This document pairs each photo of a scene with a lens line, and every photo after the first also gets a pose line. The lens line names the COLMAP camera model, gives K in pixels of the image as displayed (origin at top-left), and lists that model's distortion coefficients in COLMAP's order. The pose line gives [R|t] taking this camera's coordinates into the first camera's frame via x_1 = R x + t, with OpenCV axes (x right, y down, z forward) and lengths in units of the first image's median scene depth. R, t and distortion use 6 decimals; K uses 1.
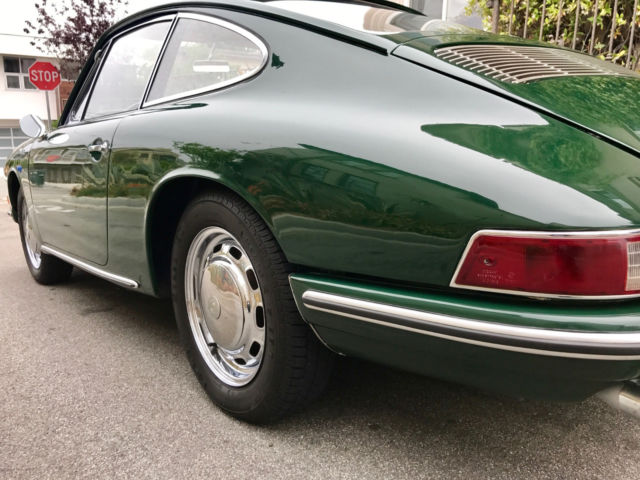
lens RADIAL K [[526.3, 0, 311.6], [0, 526.3, 240.2], [0, 0, 1]] dist [0.005720, -0.000451]
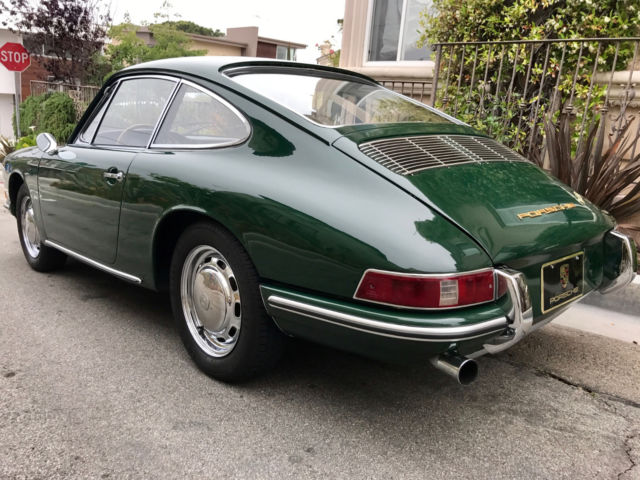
lens RADIAL K [[523.9, 0, 320.0], [0, 523.9, 240.0], [0, 0, 1]] dist [0.009345, -0.047968]
pose [[0.994891, 0.044084, 0.090820, -0.009089], [-0.046080, 0.998738, 0.019999, -0.076125], [-0.089824, -0.024081, 0.995667, -0.406283]]
